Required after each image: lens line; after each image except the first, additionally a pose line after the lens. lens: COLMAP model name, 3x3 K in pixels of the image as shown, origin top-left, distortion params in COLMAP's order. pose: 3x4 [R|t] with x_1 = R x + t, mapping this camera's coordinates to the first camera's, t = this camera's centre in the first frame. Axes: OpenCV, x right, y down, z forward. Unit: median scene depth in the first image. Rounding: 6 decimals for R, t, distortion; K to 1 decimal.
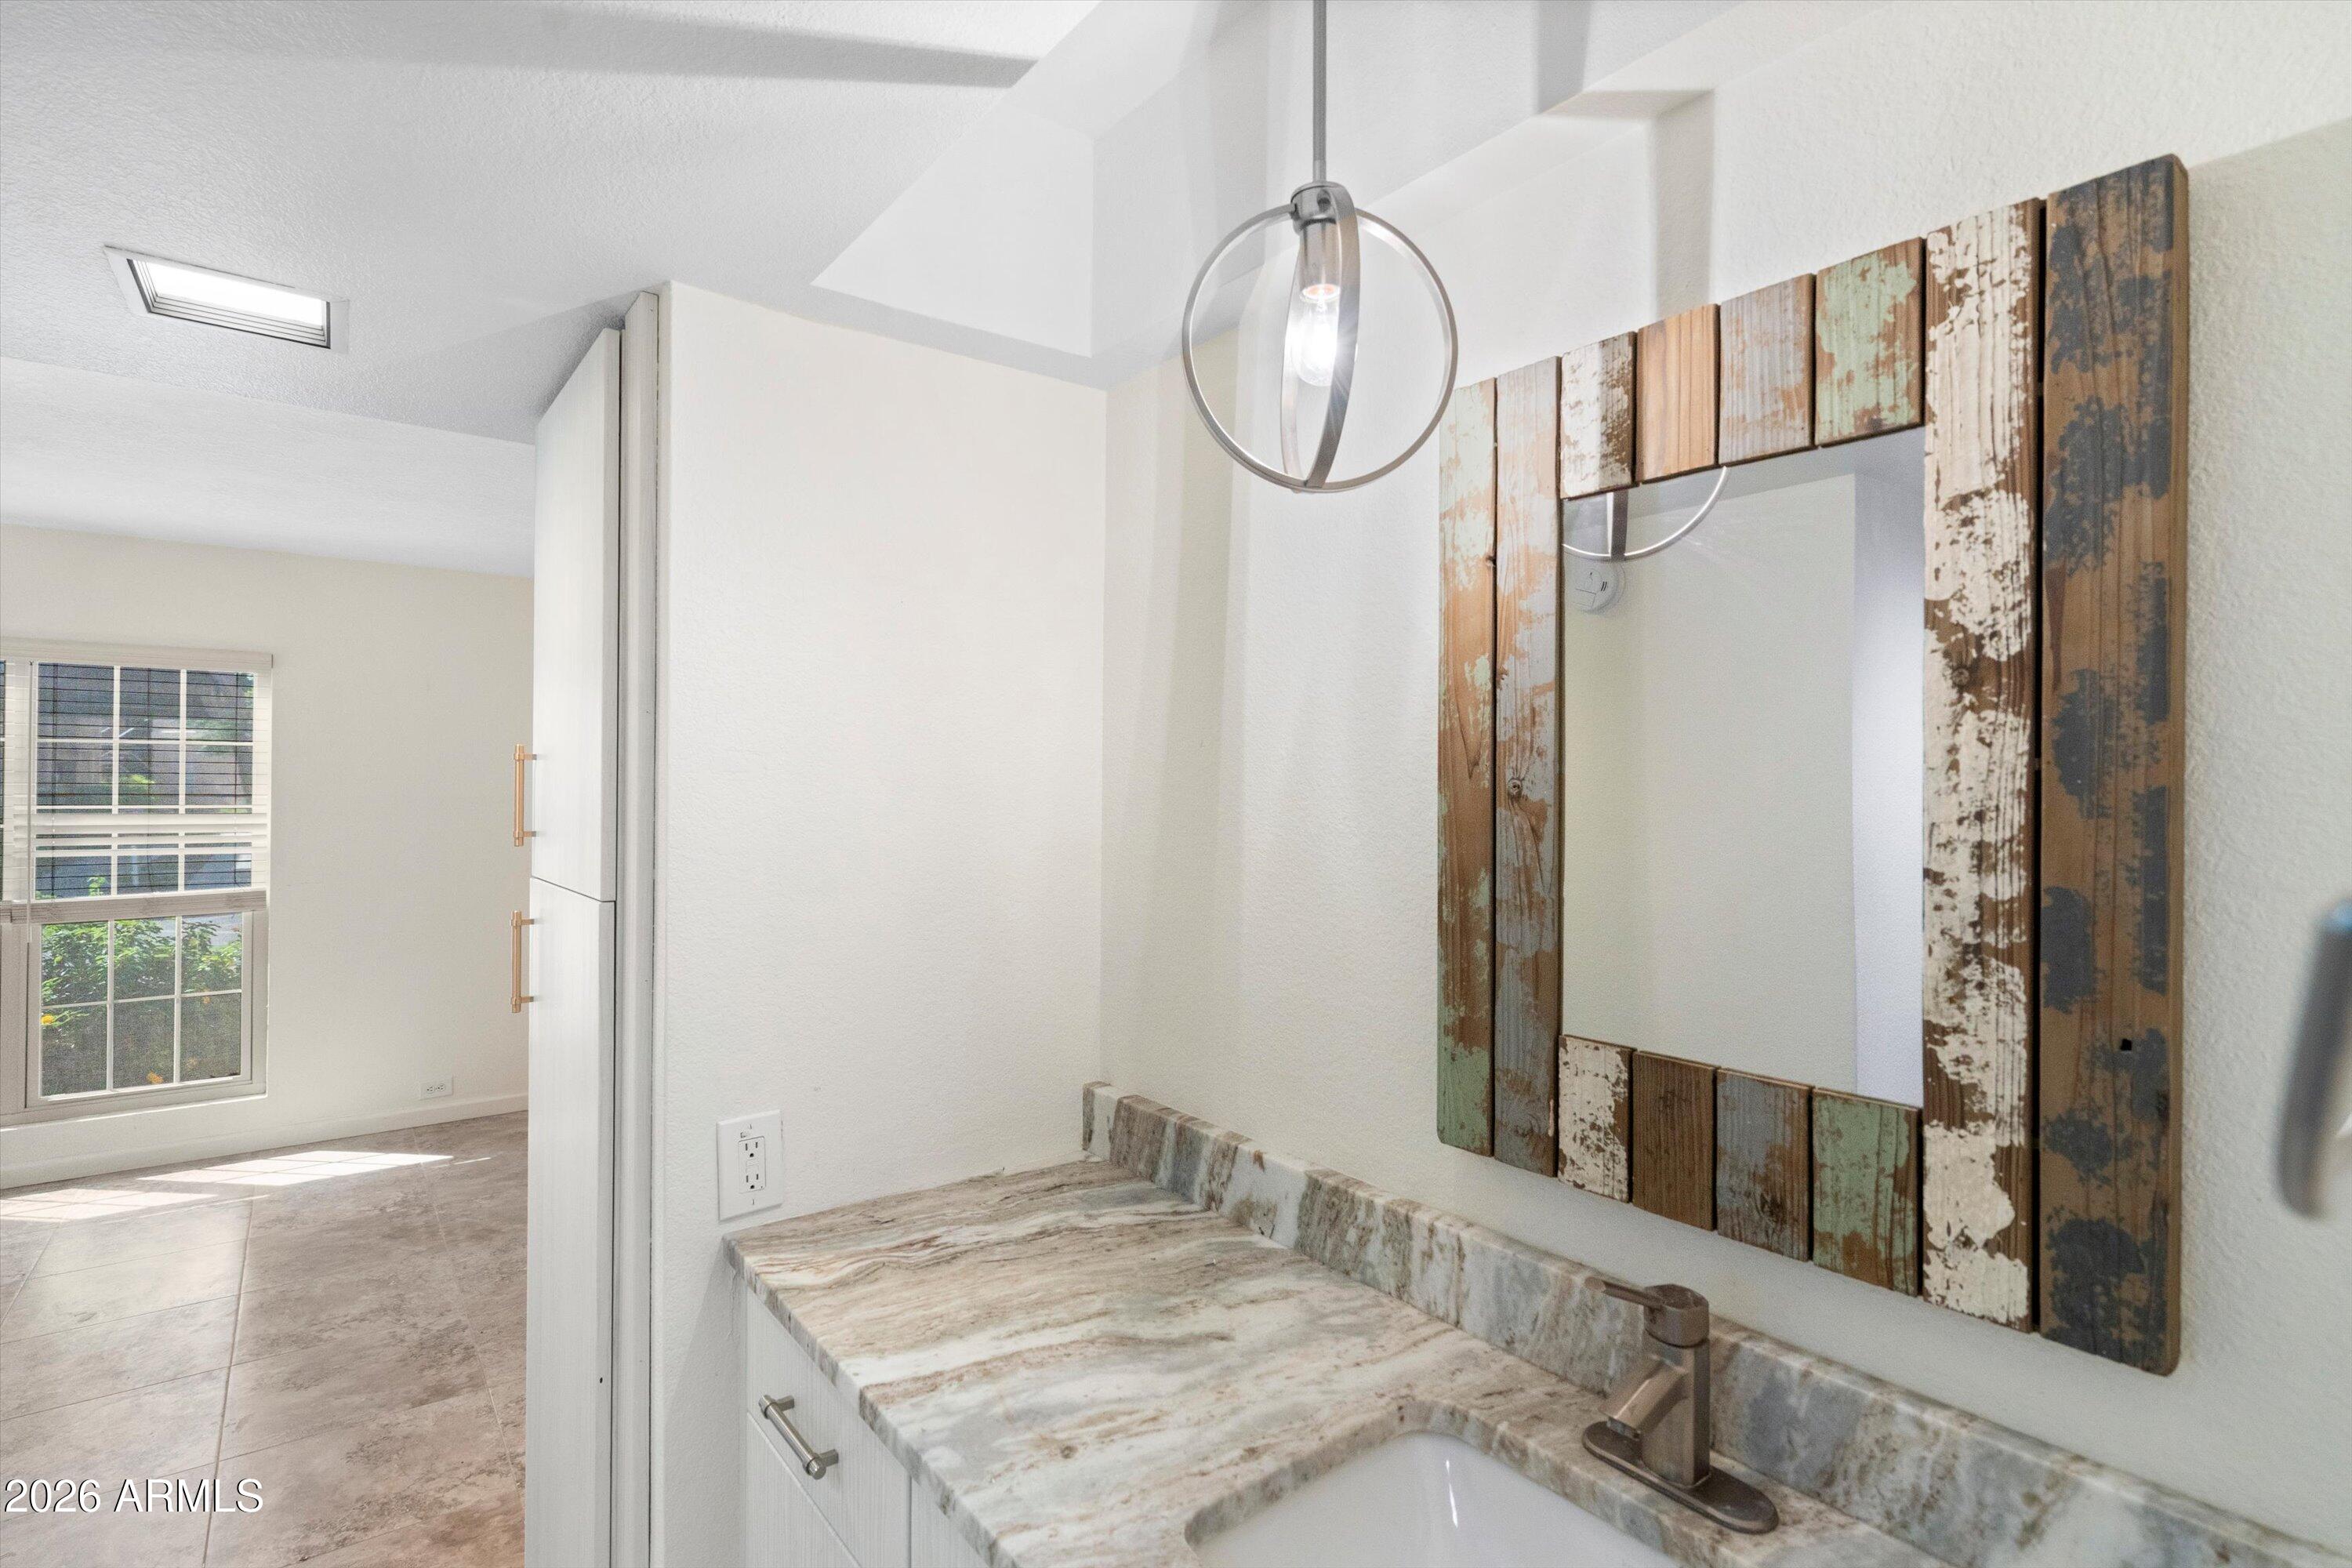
lens RADIAL K [[1111.3, 0, 1176.0], [0, 1111.3, 793.0], [0, 0, 1]] dist [0.001219, 0.000322]
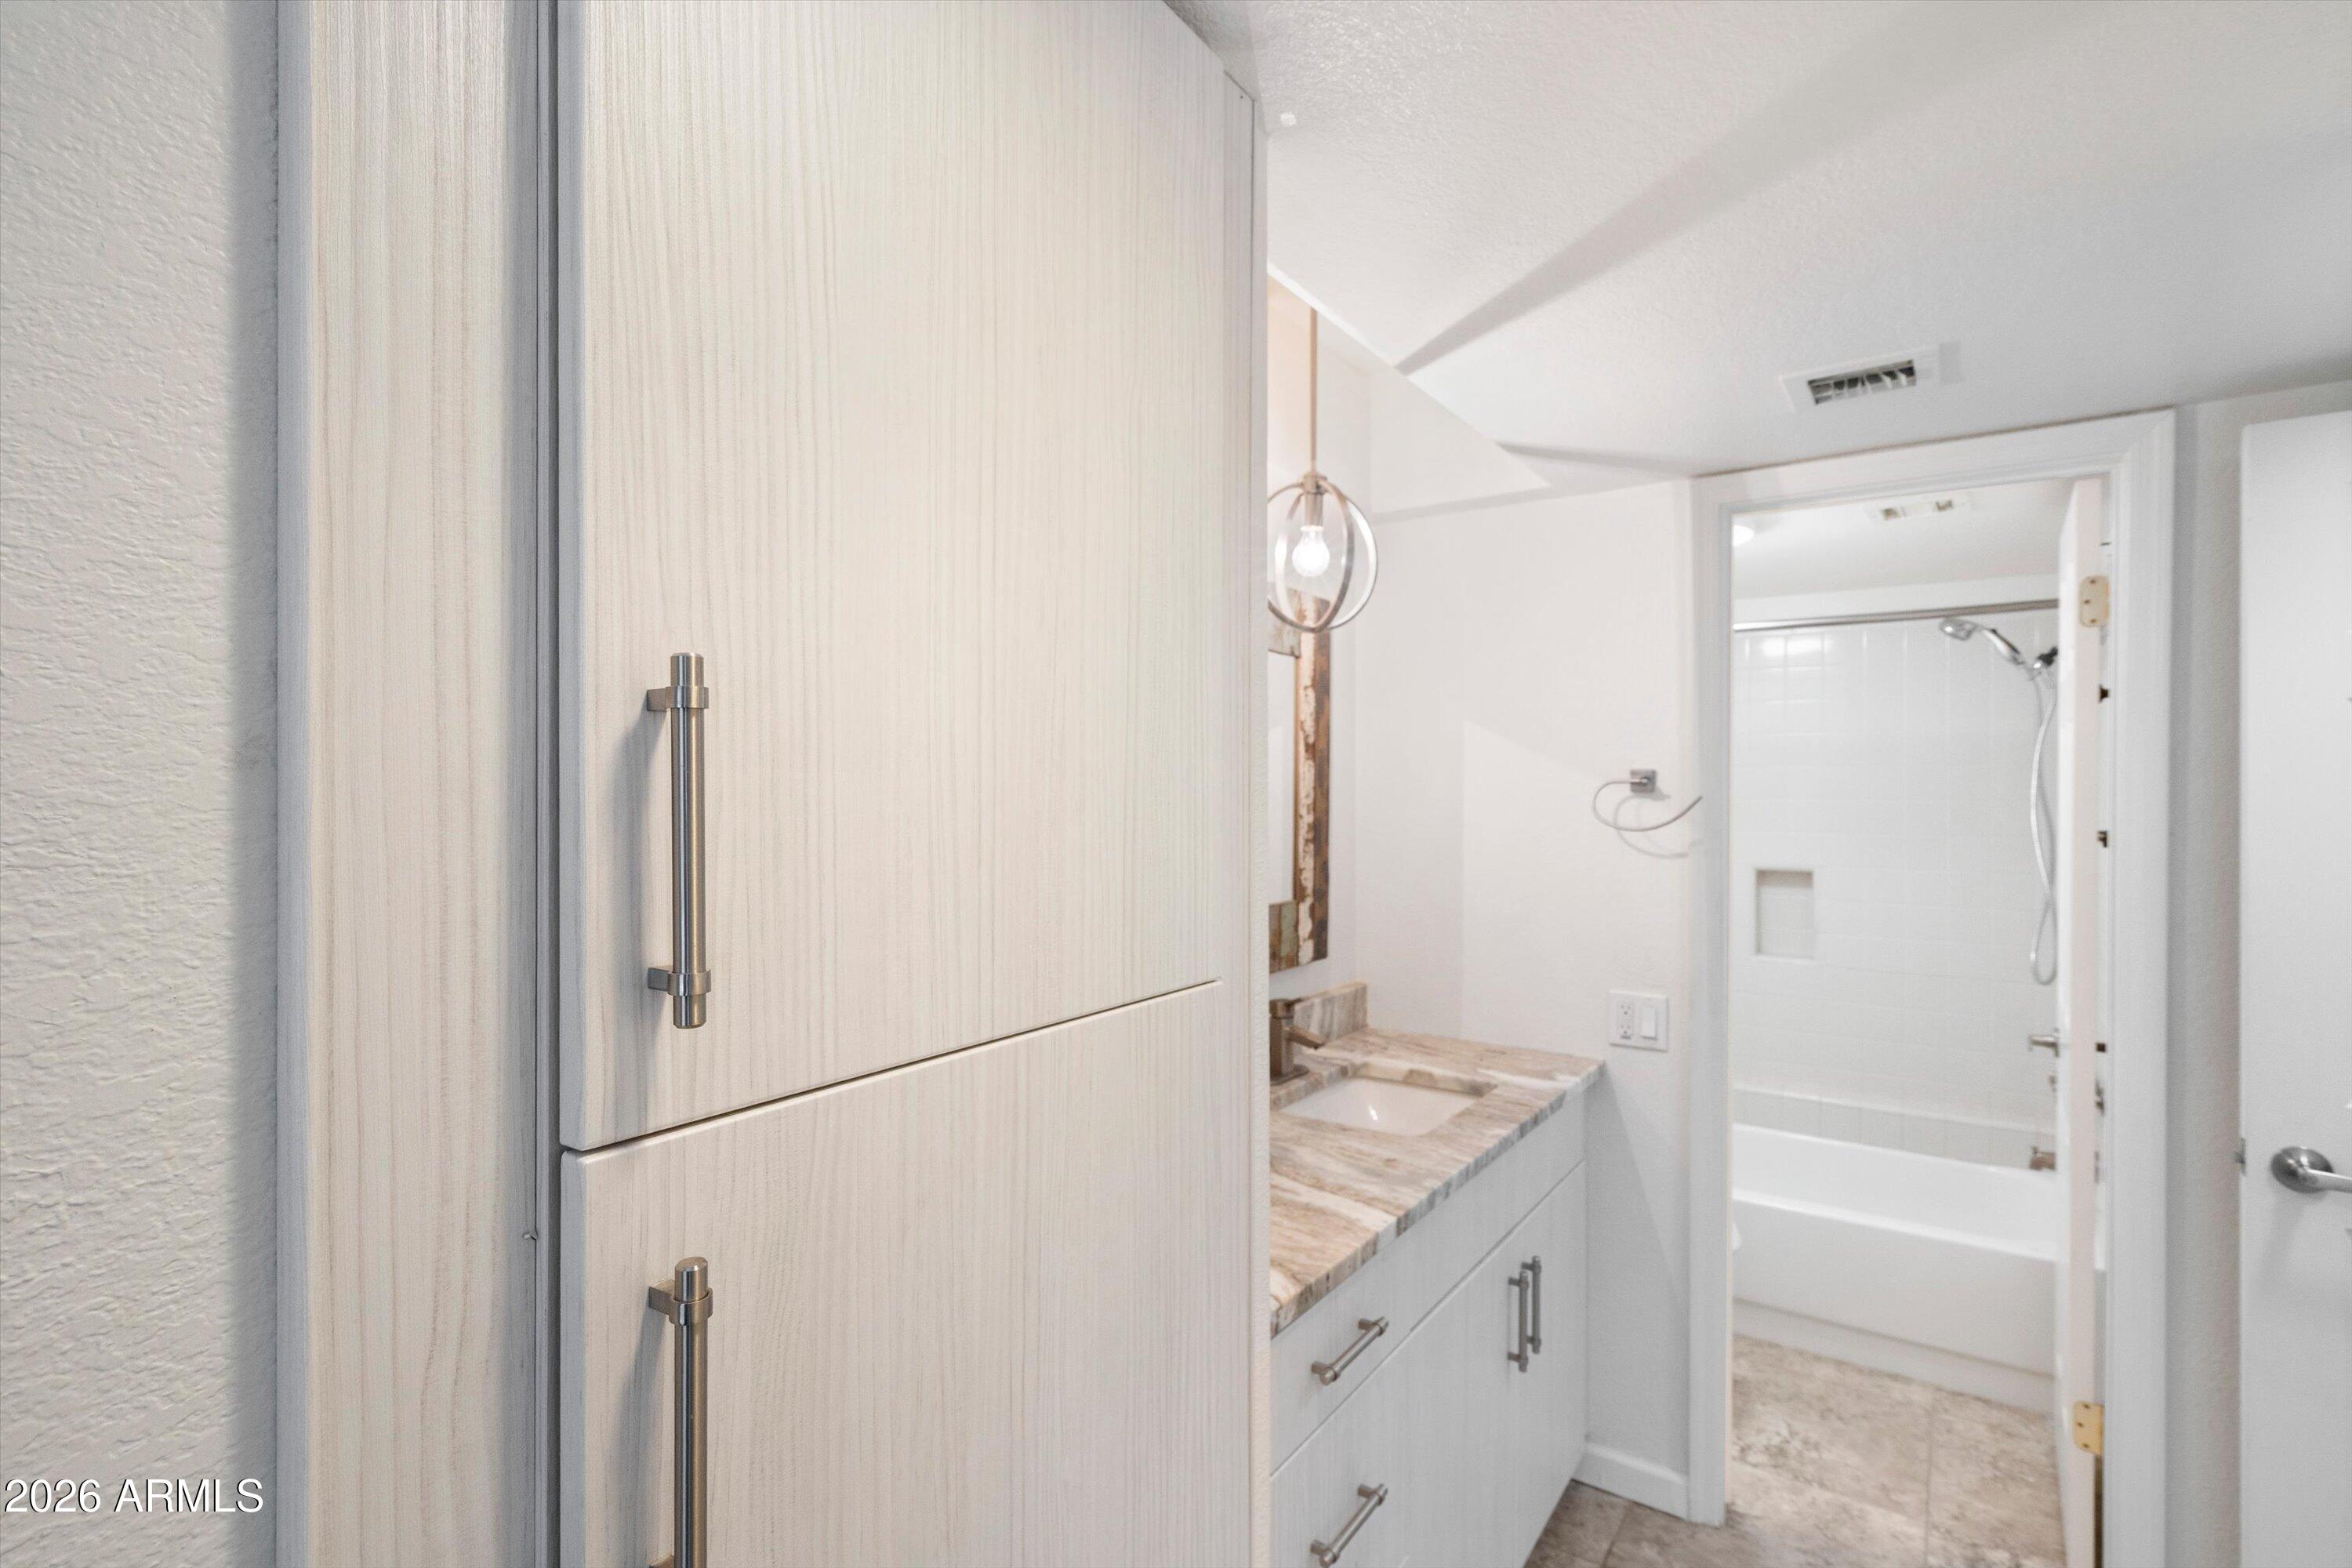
lens RADIAL K [[1163.3, 0, 1175.6], [0, 1163.3, 803.4], [0, 0, 1]] dist [0.004766, 0.000538]
pose [[-0.308426, -0.030027, 0.950774, -1.707046], [-0.001596, 0.999517, 0.031049, -0.043763], [-0.951247, 0.008059, -0.308325, 1.843128]]
